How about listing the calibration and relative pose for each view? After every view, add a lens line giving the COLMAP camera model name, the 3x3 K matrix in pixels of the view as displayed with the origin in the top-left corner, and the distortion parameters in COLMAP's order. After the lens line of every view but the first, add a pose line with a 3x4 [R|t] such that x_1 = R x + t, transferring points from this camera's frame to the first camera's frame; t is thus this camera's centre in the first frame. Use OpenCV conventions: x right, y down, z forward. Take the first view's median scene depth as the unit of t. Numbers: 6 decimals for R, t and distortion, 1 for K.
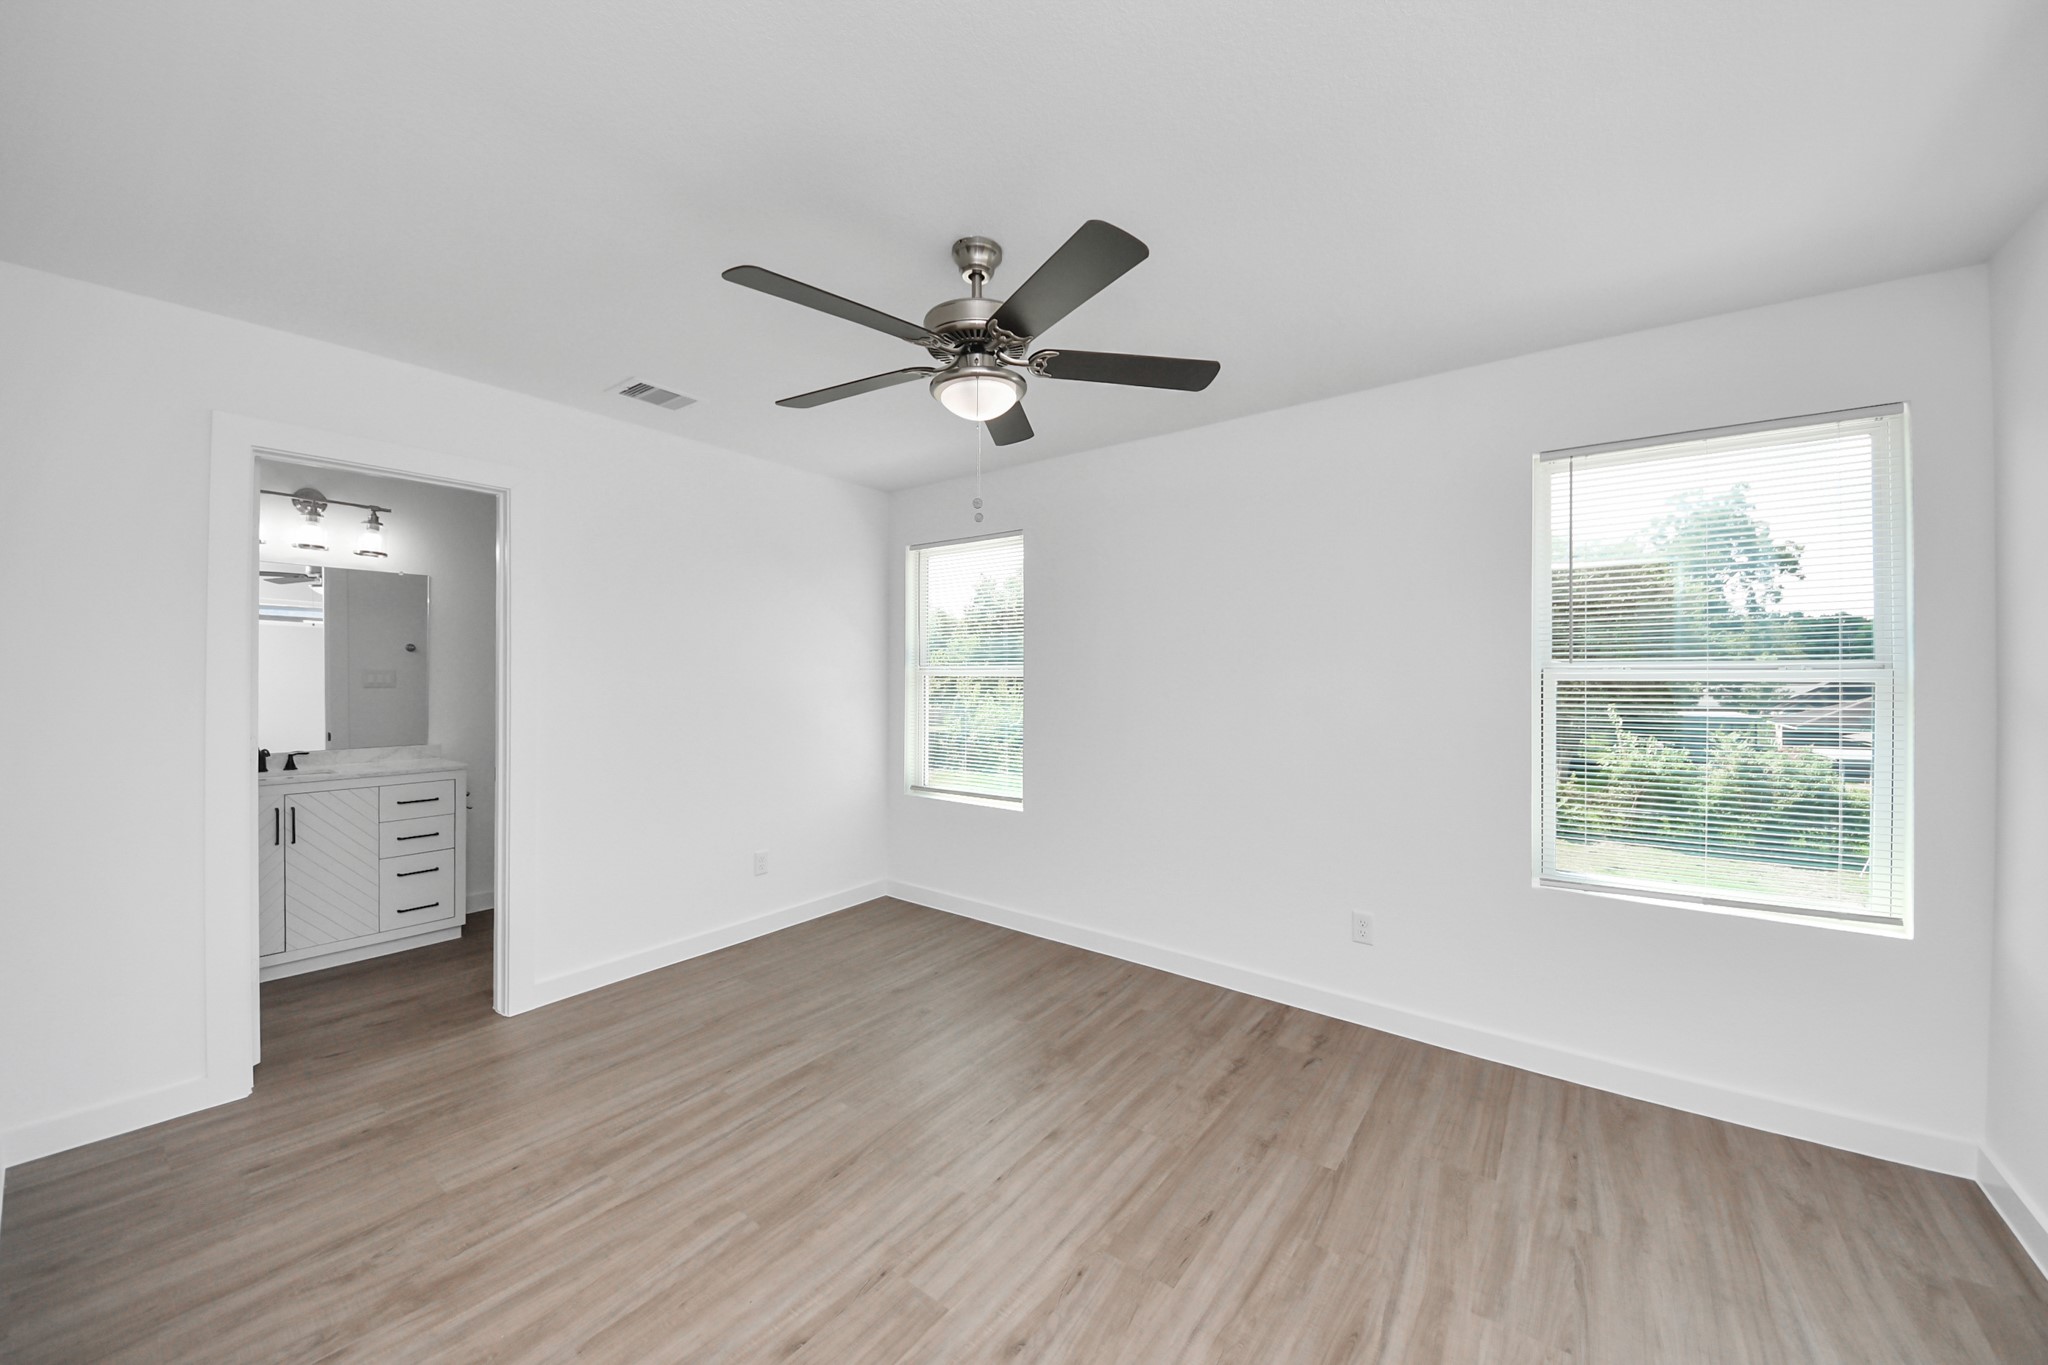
lens RADIAL K [[740.7, 0, 1018.7], [0, 740.7, 675.6], [0, 0, 1]] dist [0.055651, -0.024232]
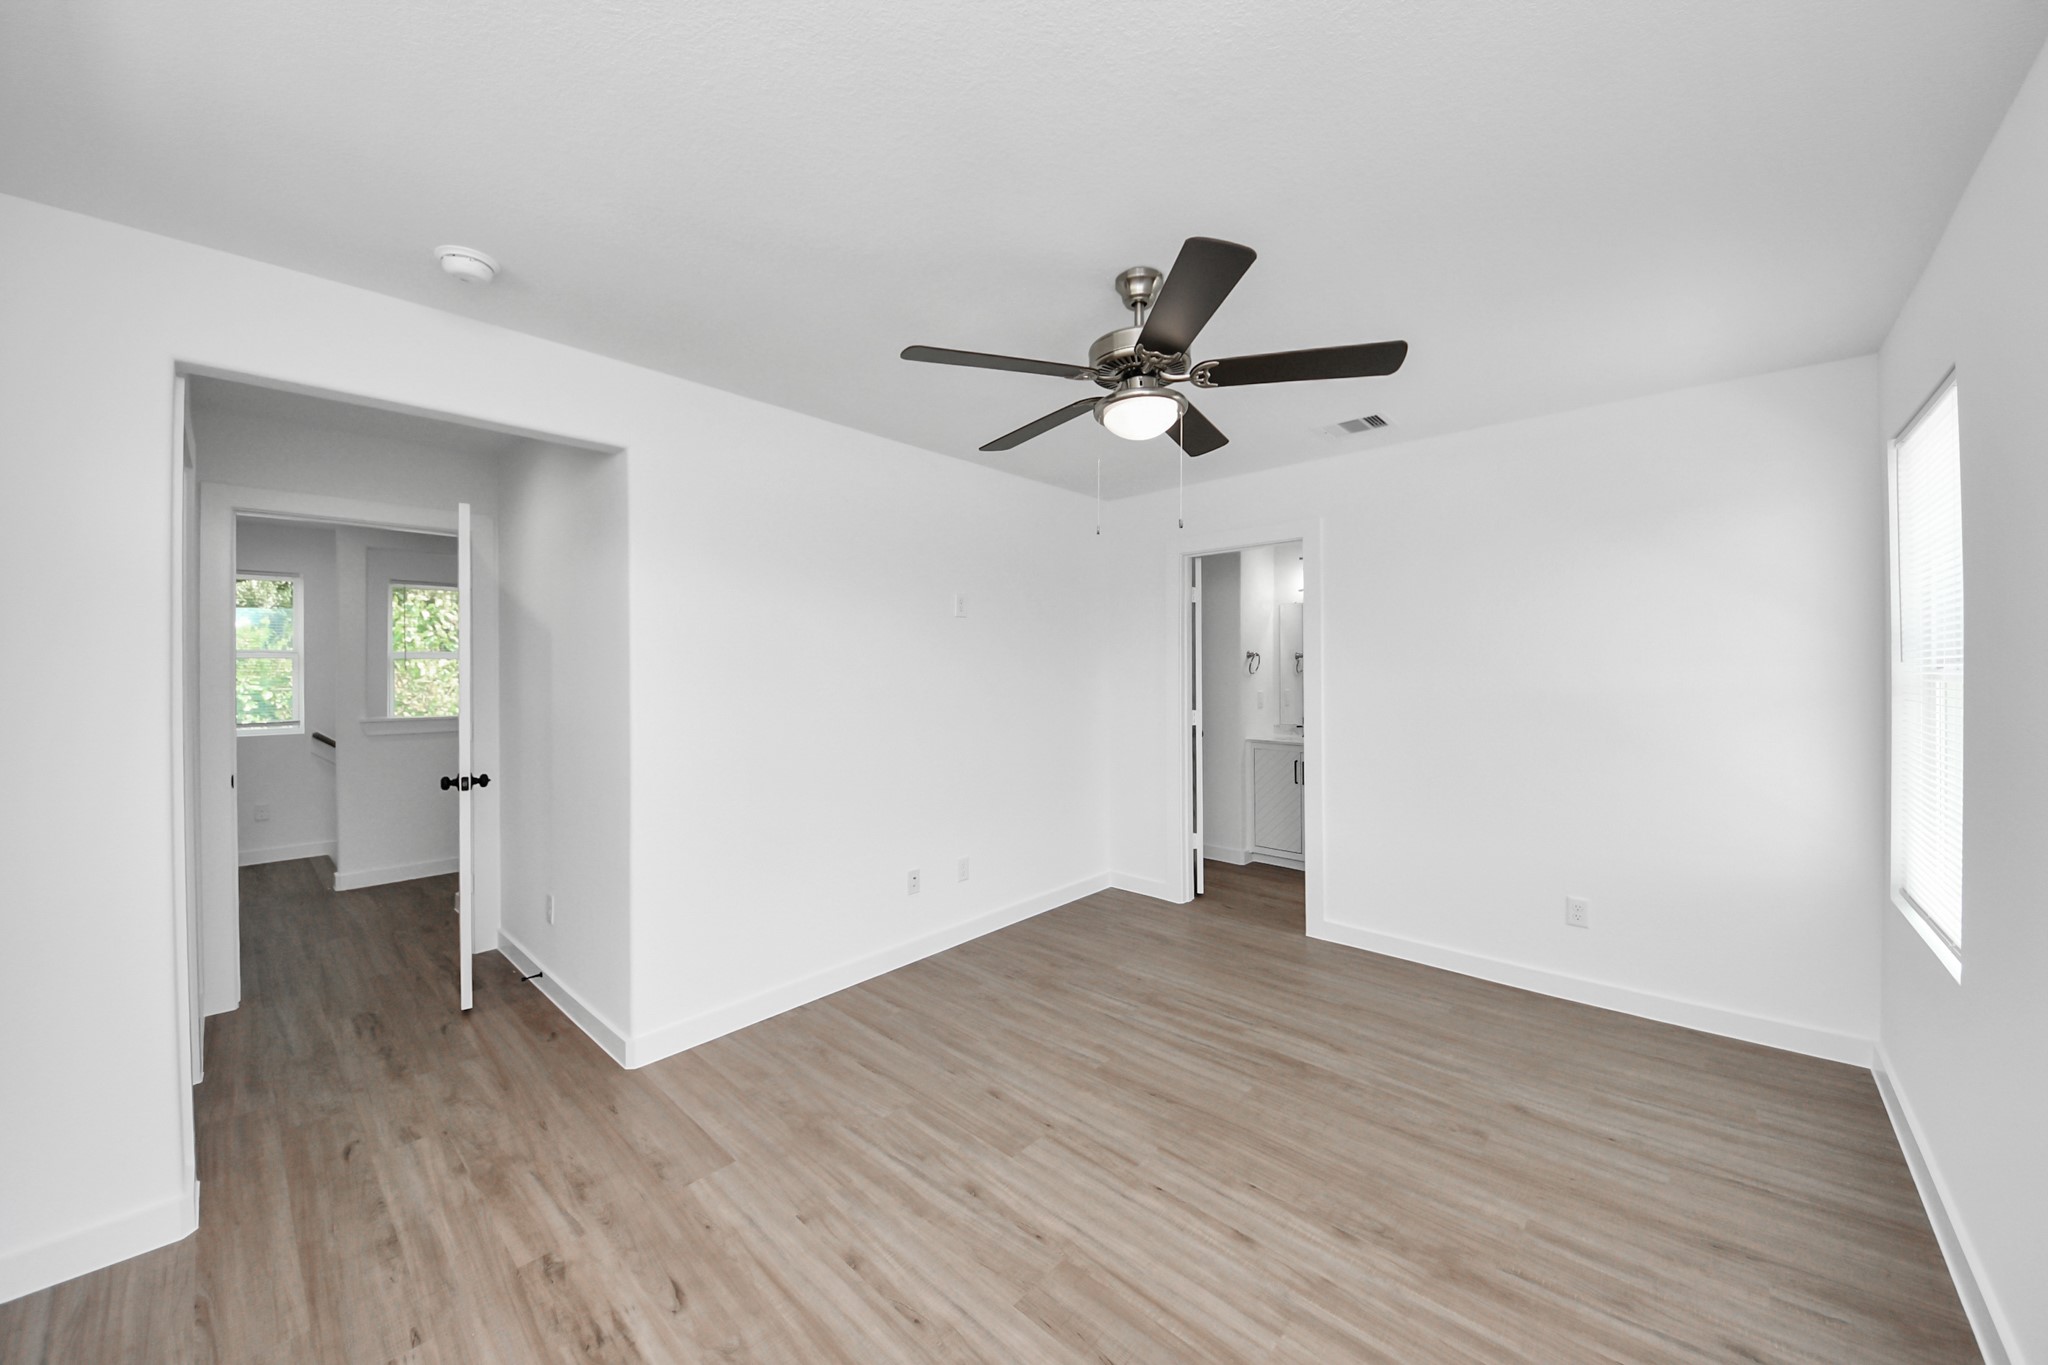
lens RADIAL K [[740.7, 0, 1018.7], [0, 740.7, 675.6], [0, 0, 1]] dist [0.055651, -0.024232]
pose [[-0.088075, 0.000878, -0.996113, 0.930550], [0.001058, 0.999999, 0.000788, -0.003728], [0.996113, -0.000984, -0.088076, 0.865904]]
